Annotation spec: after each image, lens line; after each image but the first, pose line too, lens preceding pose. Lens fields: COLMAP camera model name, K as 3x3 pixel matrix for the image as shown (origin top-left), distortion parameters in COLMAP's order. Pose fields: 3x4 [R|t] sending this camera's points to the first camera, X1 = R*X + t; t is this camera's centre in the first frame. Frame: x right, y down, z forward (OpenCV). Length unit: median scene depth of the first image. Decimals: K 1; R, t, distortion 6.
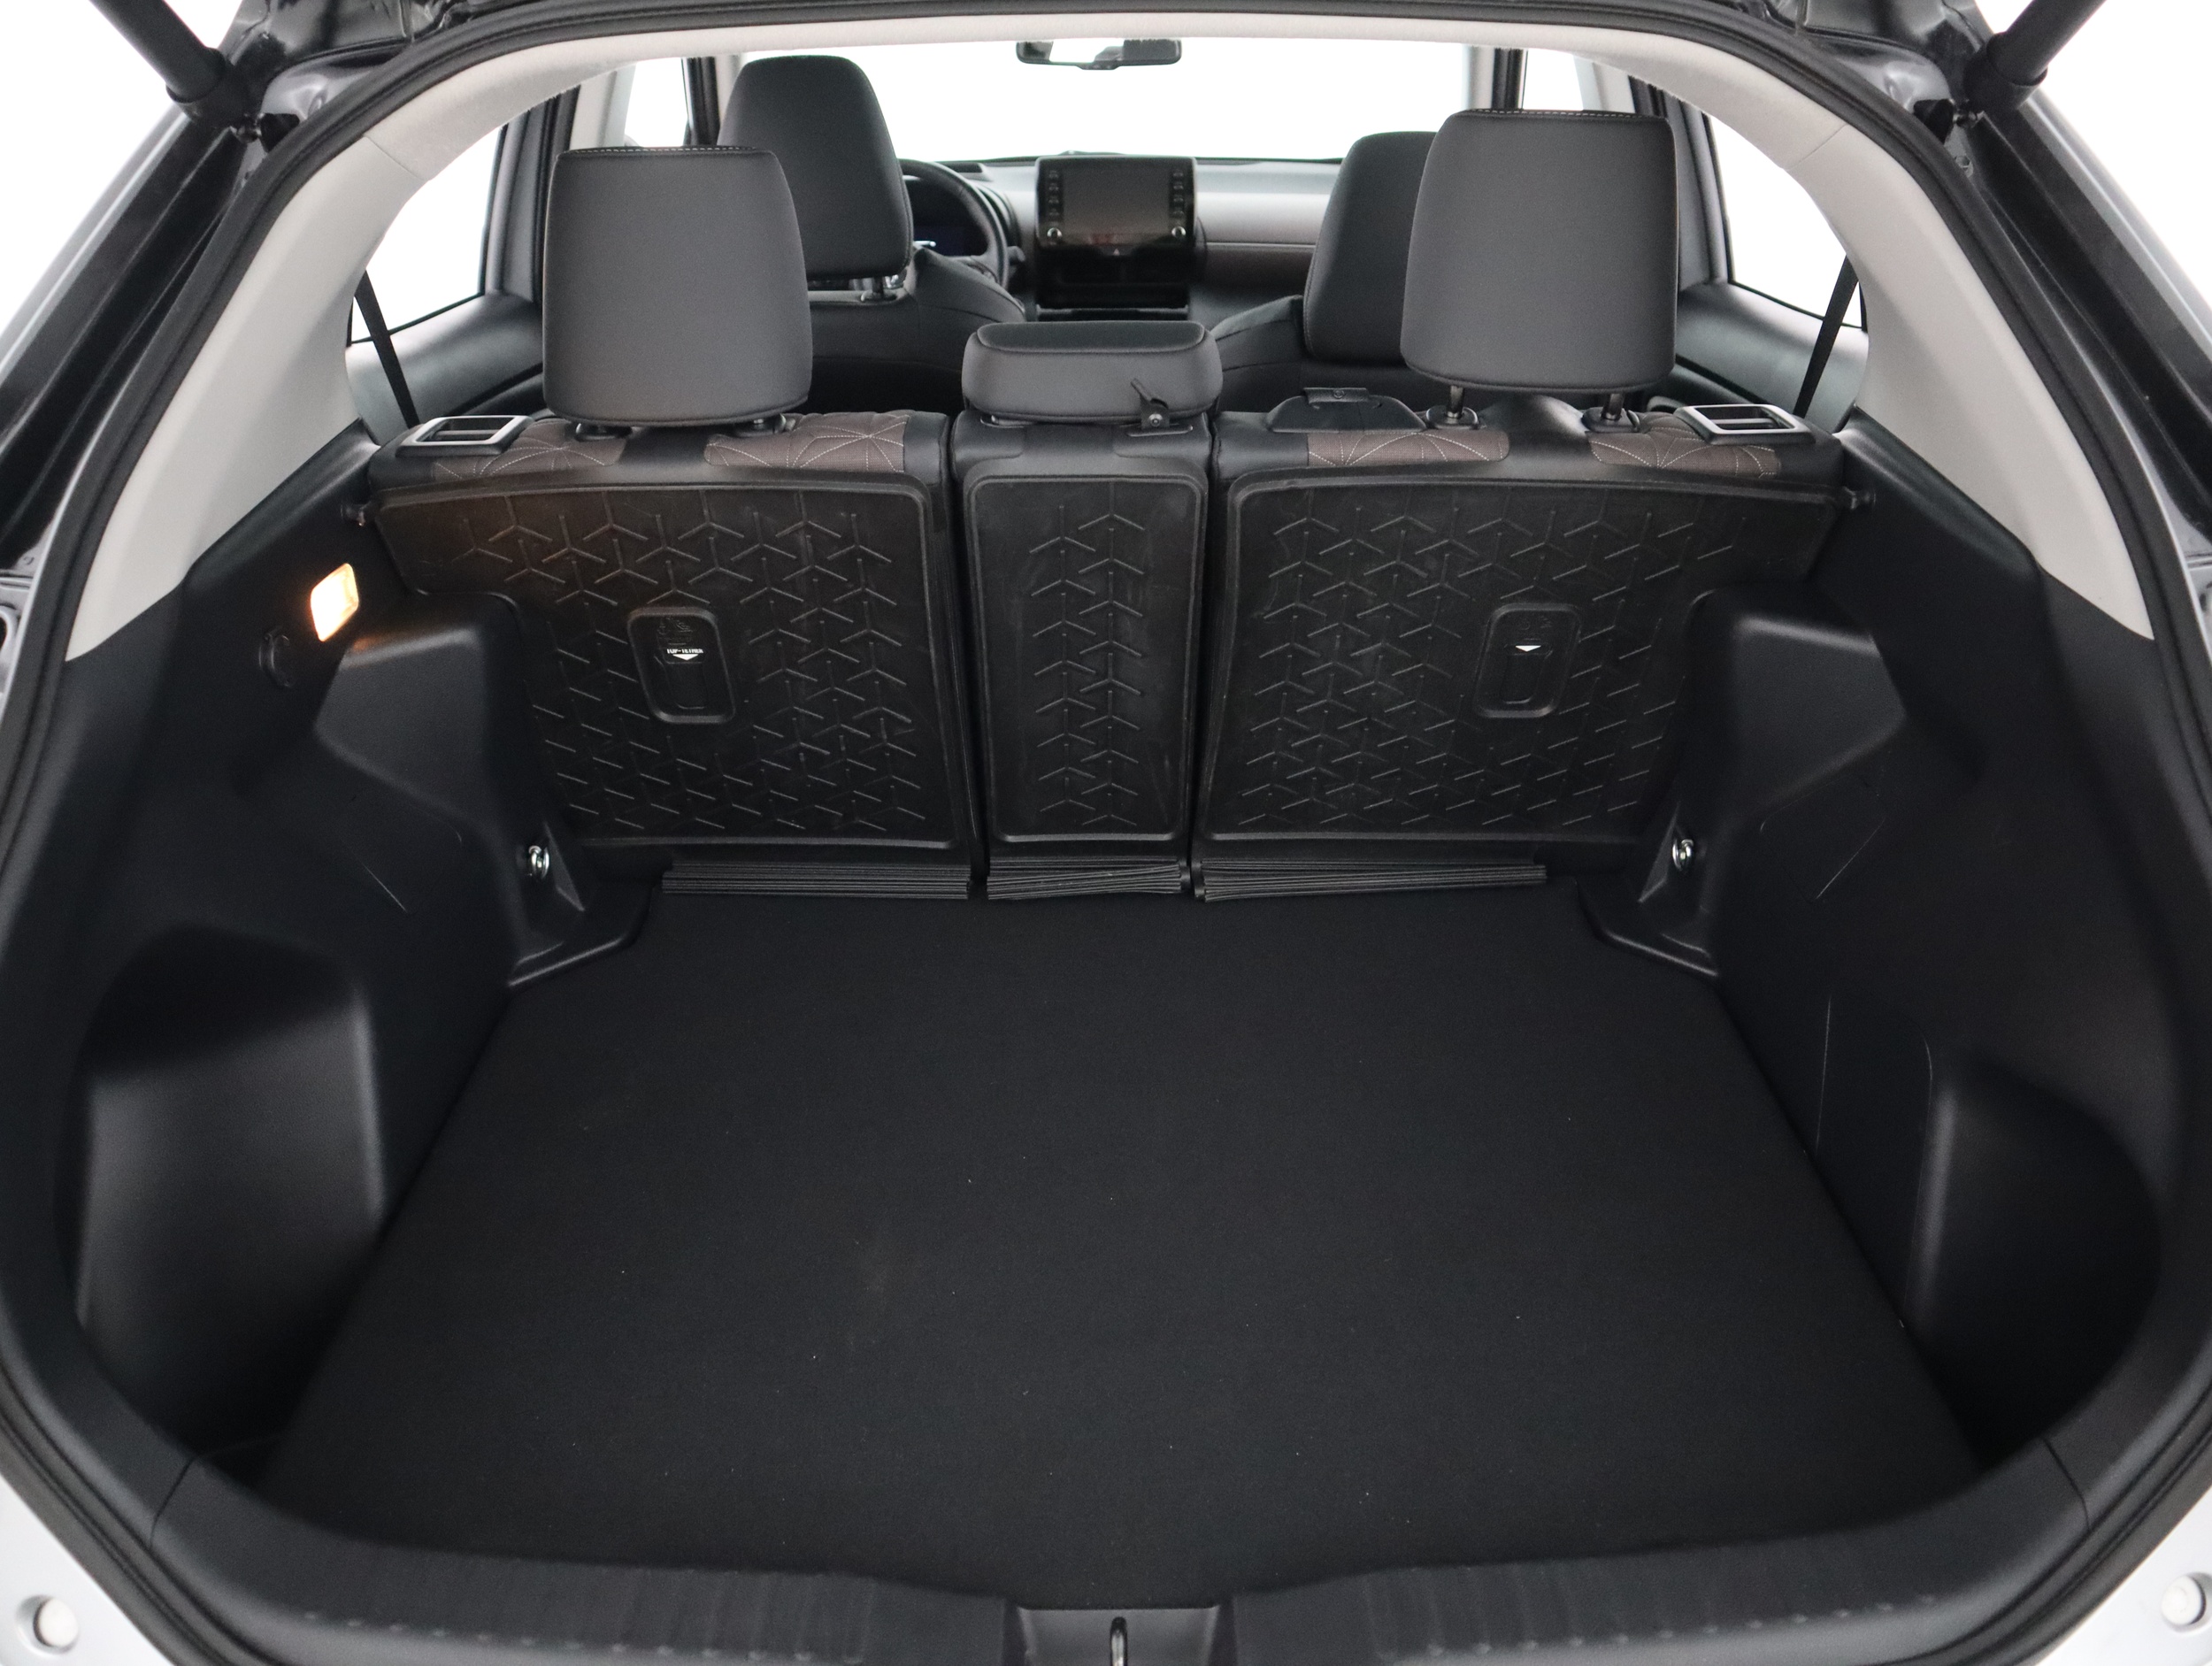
lens RADIAL K [[1662.9, 0, 1106.0], [0, 1662.9, 833.0], [0, 0, 1]] dist [-0.123139, 0.074994]
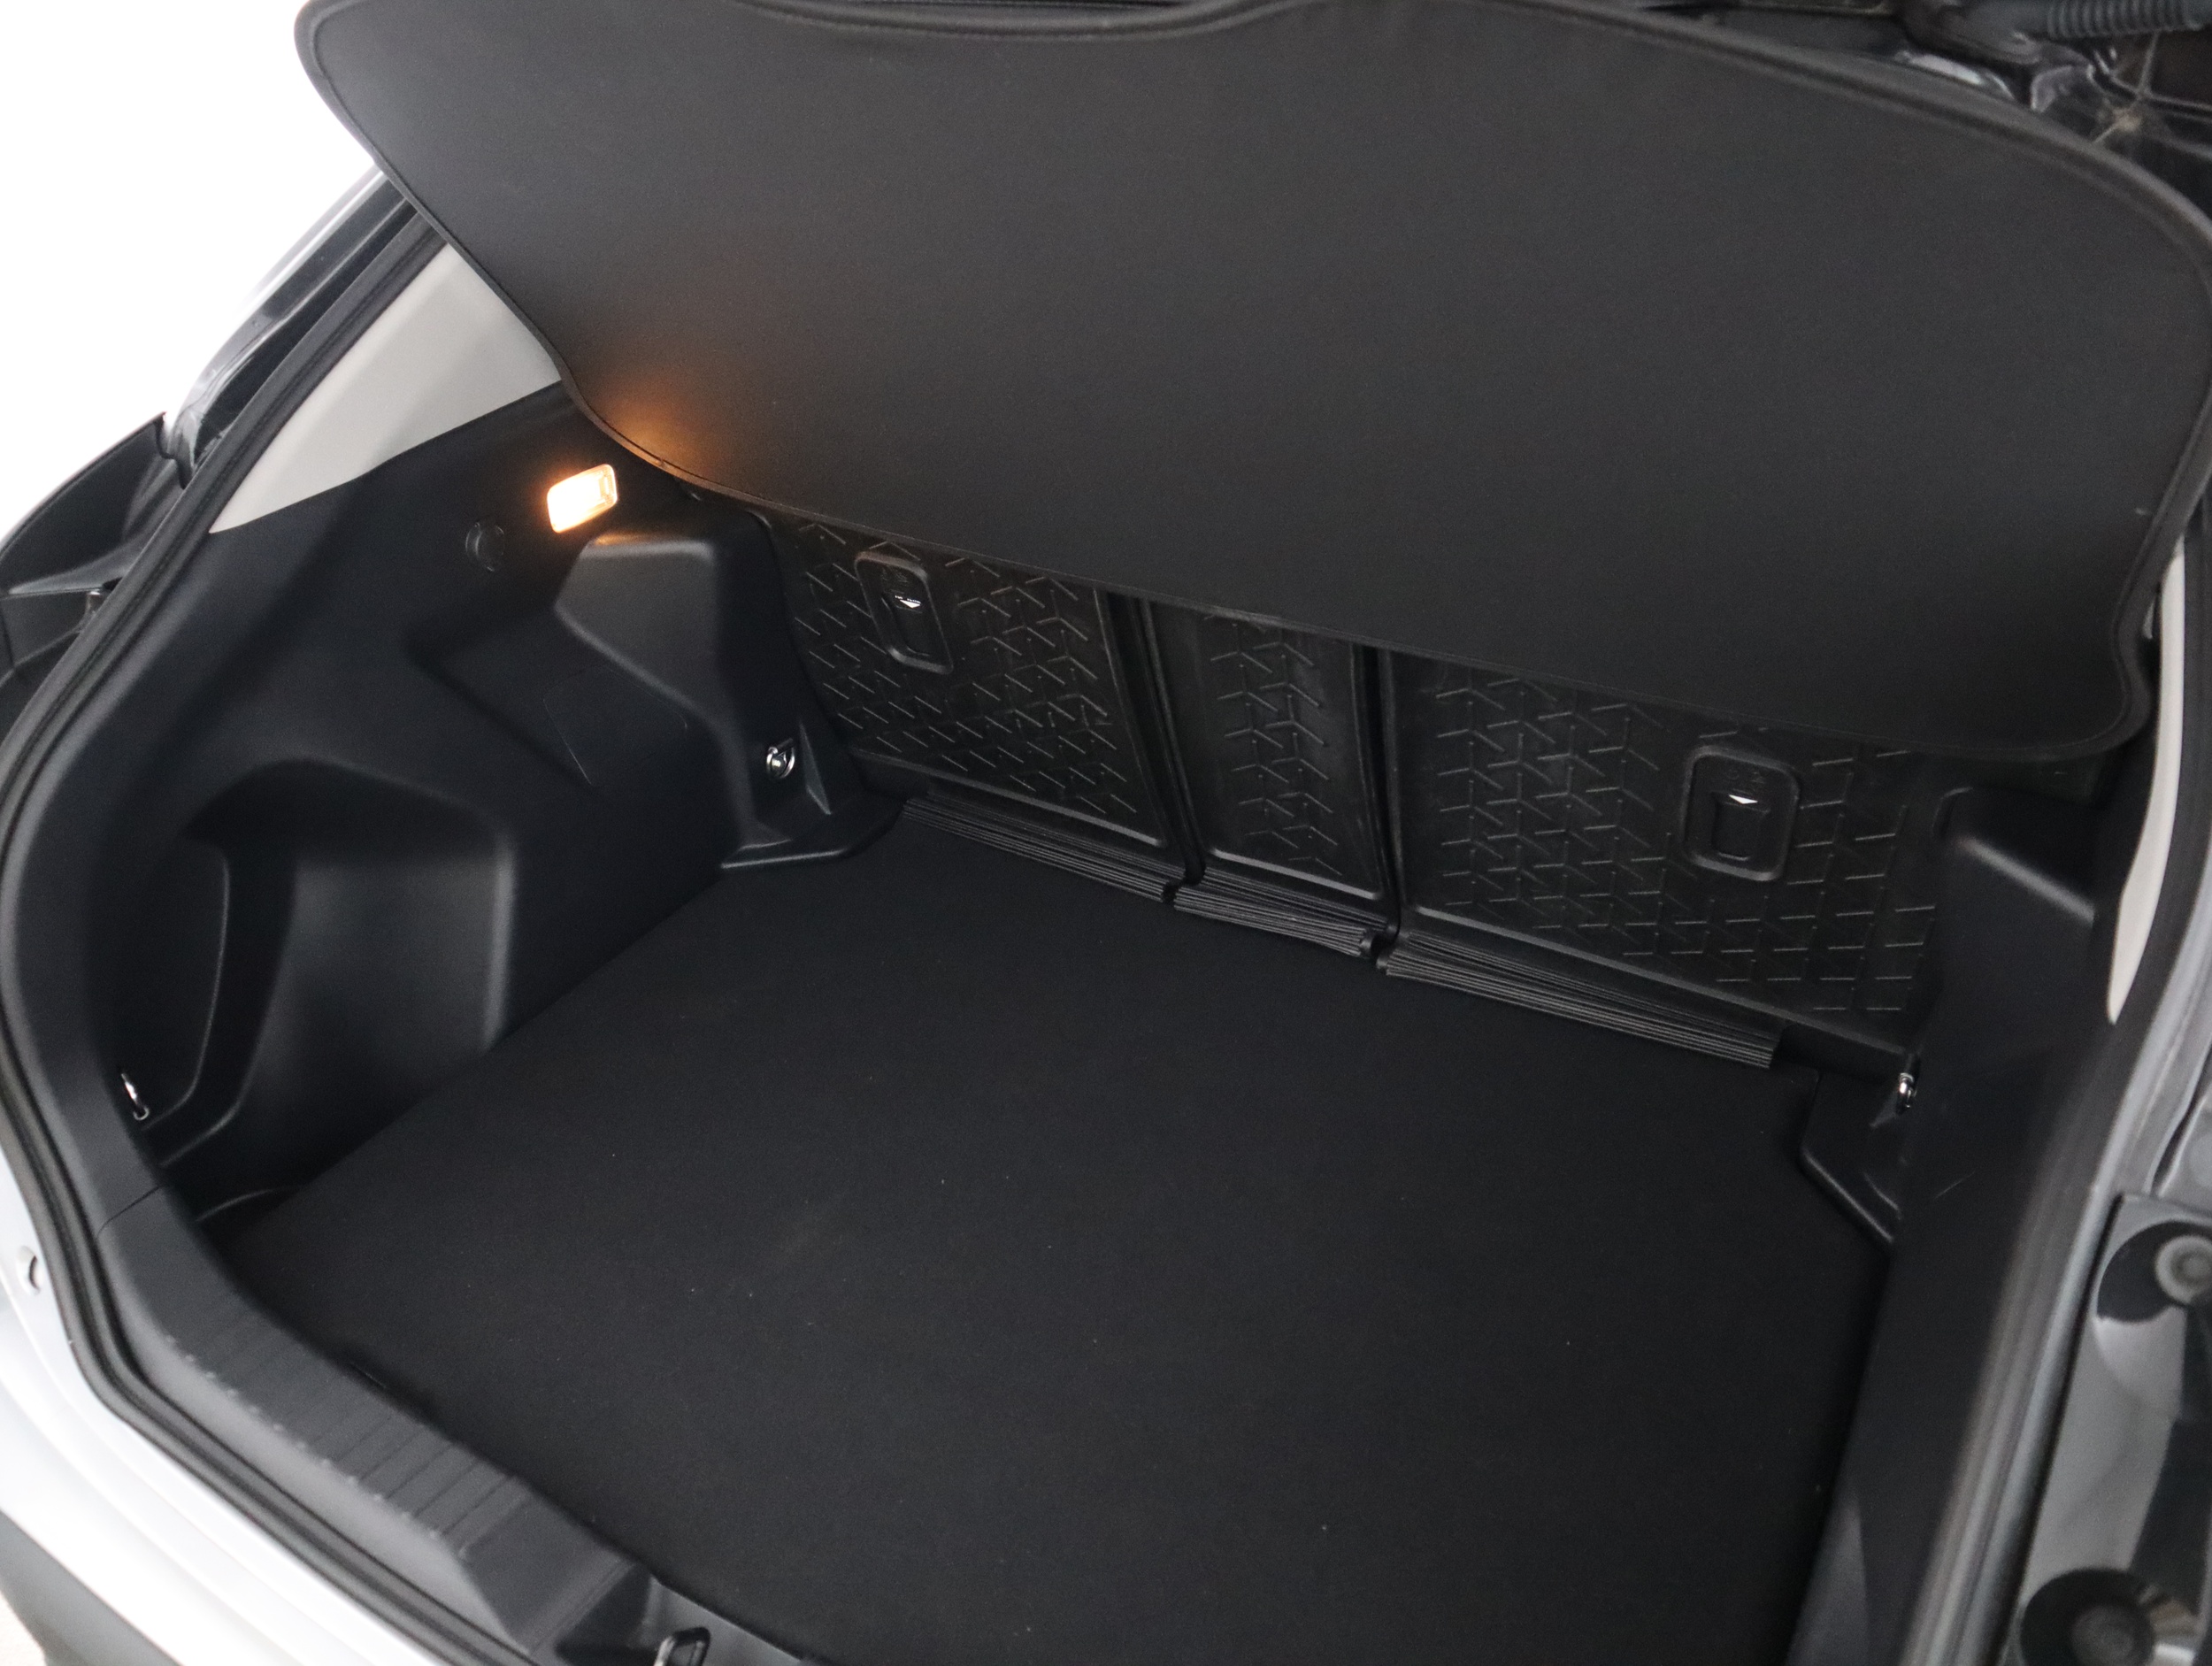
lens RADIAL K [[1747.6, 0, 1112.0], [0, 1747.6, 836.9], [0, 0, 1]] dist [-0.116161, 0.092402]
pose [[0.881166, 0.255899, -0.397571, 0.335008], [-0.233889, 0.966702, 0.103840, -0.112834], [0.410905, 0.001487, 0.911677, 0.064680]]
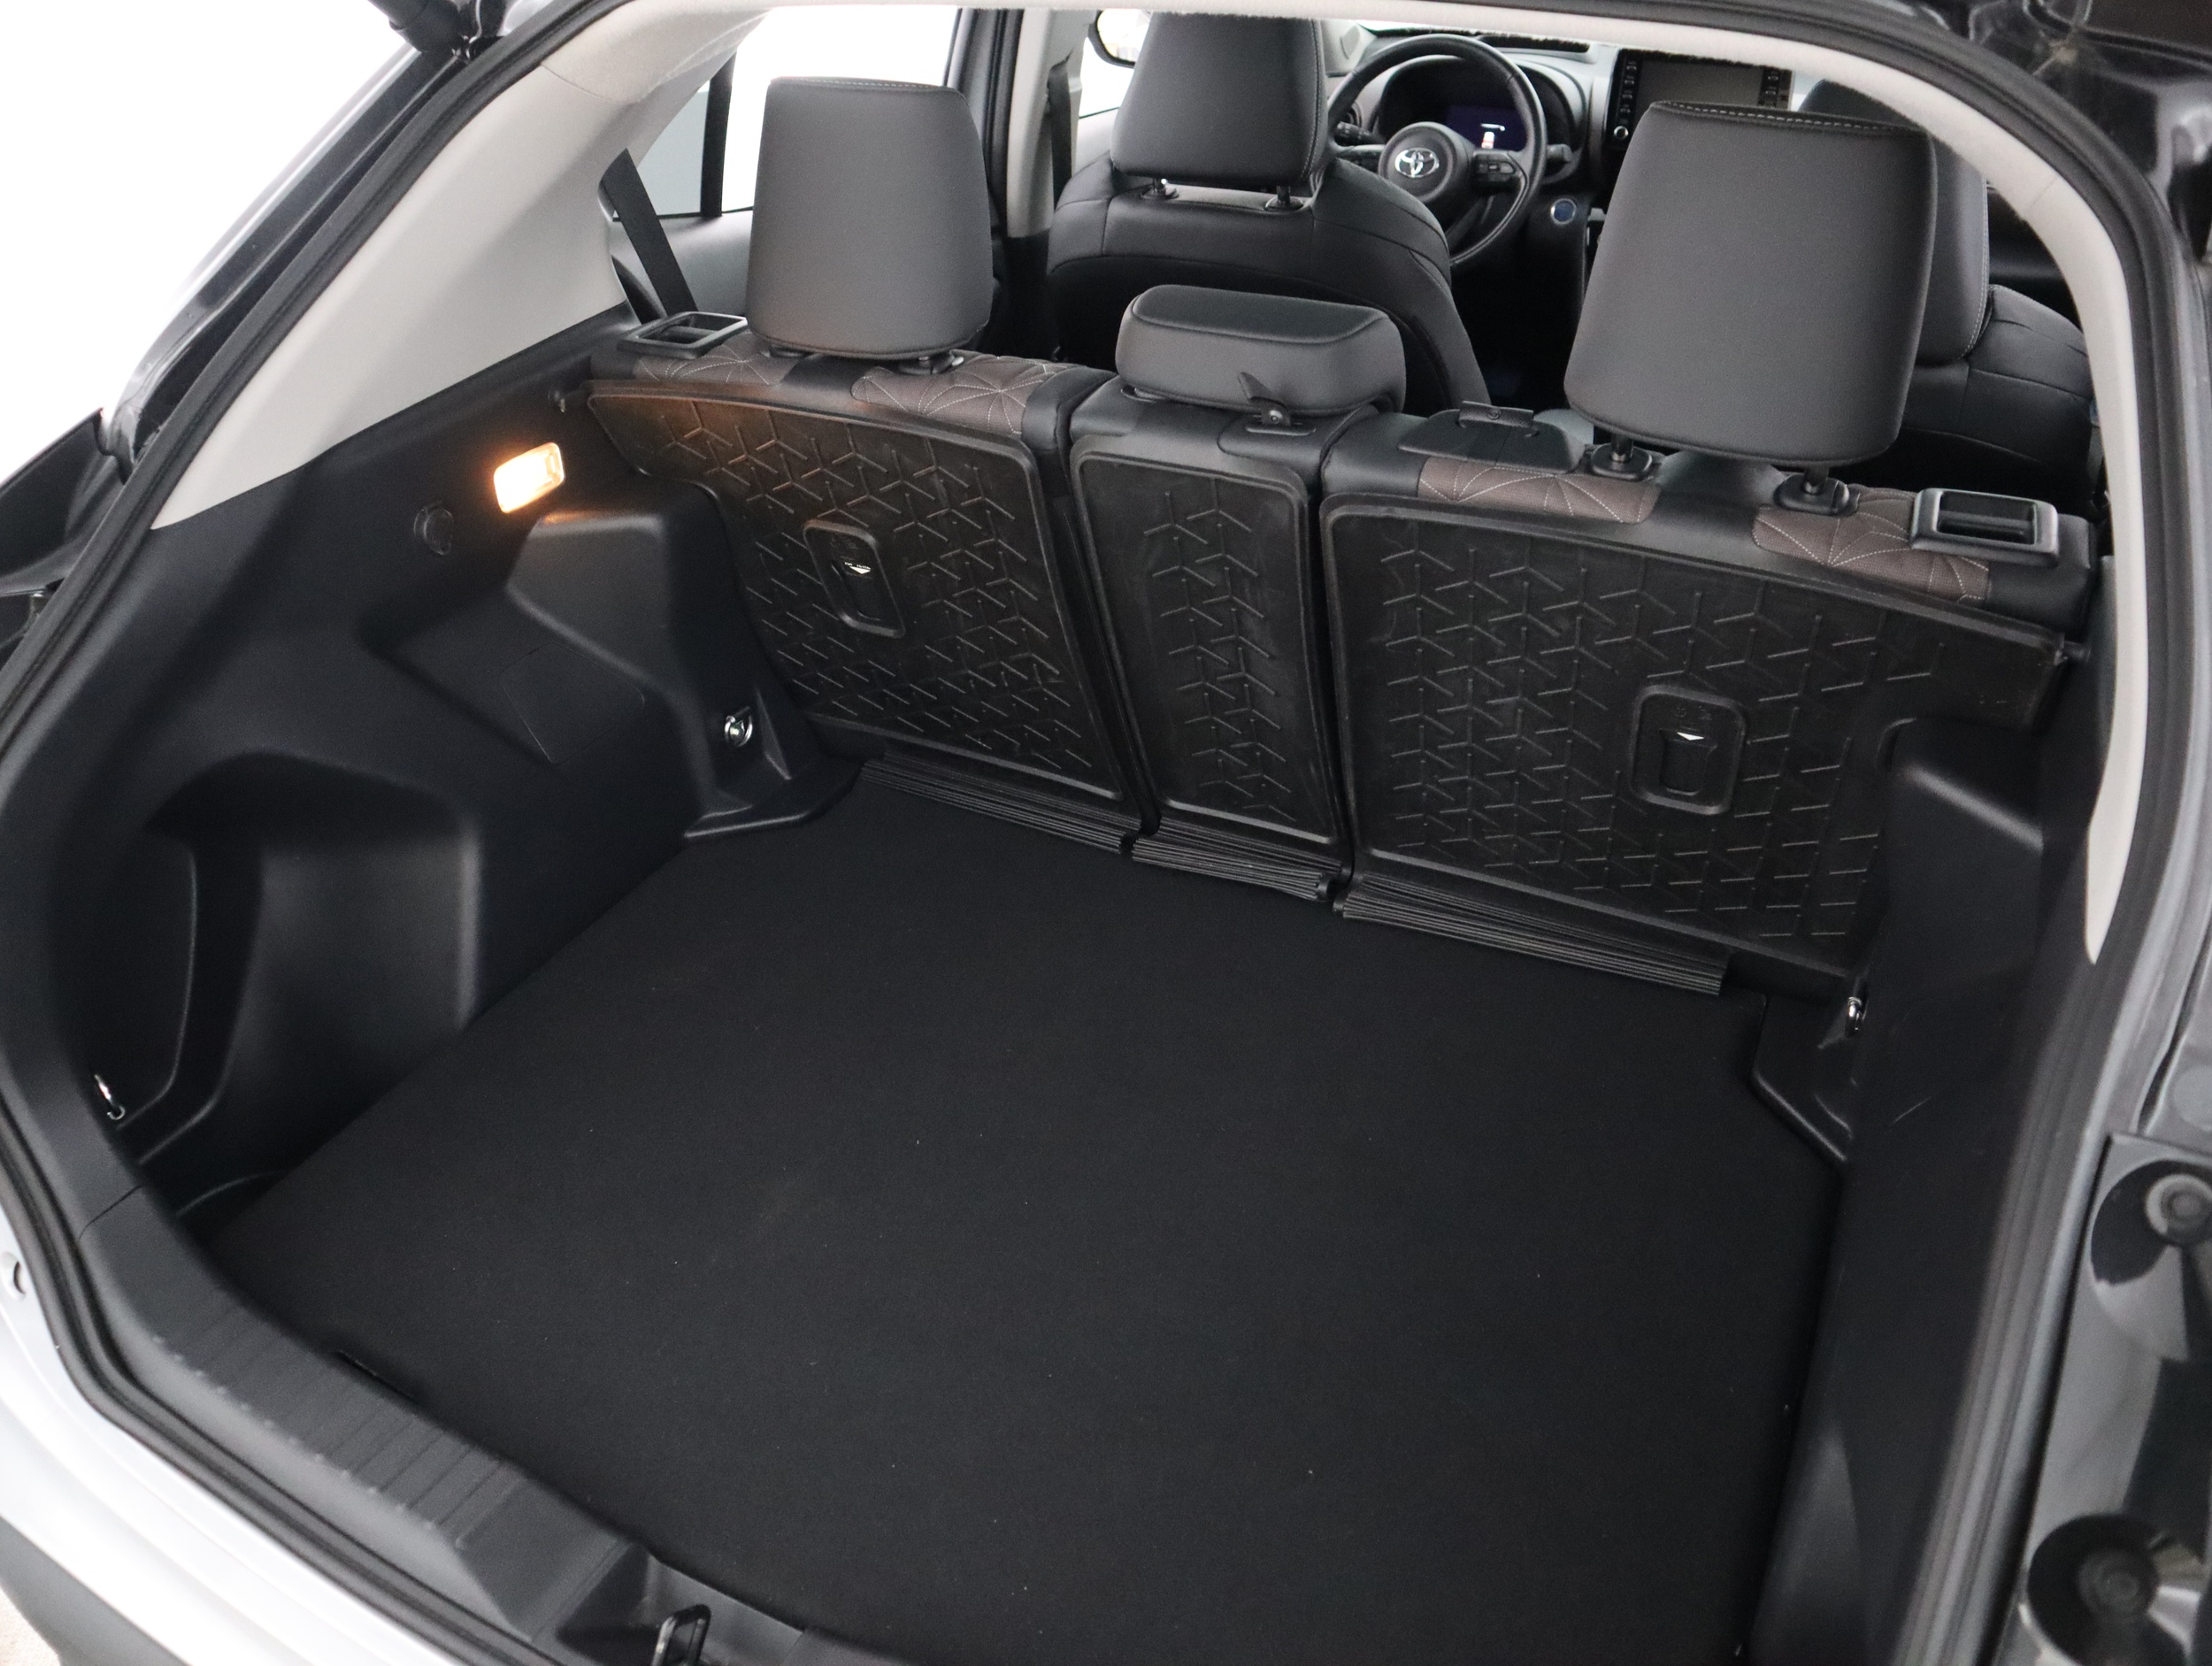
lens RADIAL K [[1662.9, 0, 1106.0], [0, 1662.9, 833.0], [0, 0, 1]] dist [-0.123139, 0.074994]
pose [[0.901521, 0.233817, -0.364128, 0.311543], [-0.198878, 0.971196, 0.131244, -0.117810], [0.384327, -0.045903, 0.922055, 0.096142]]
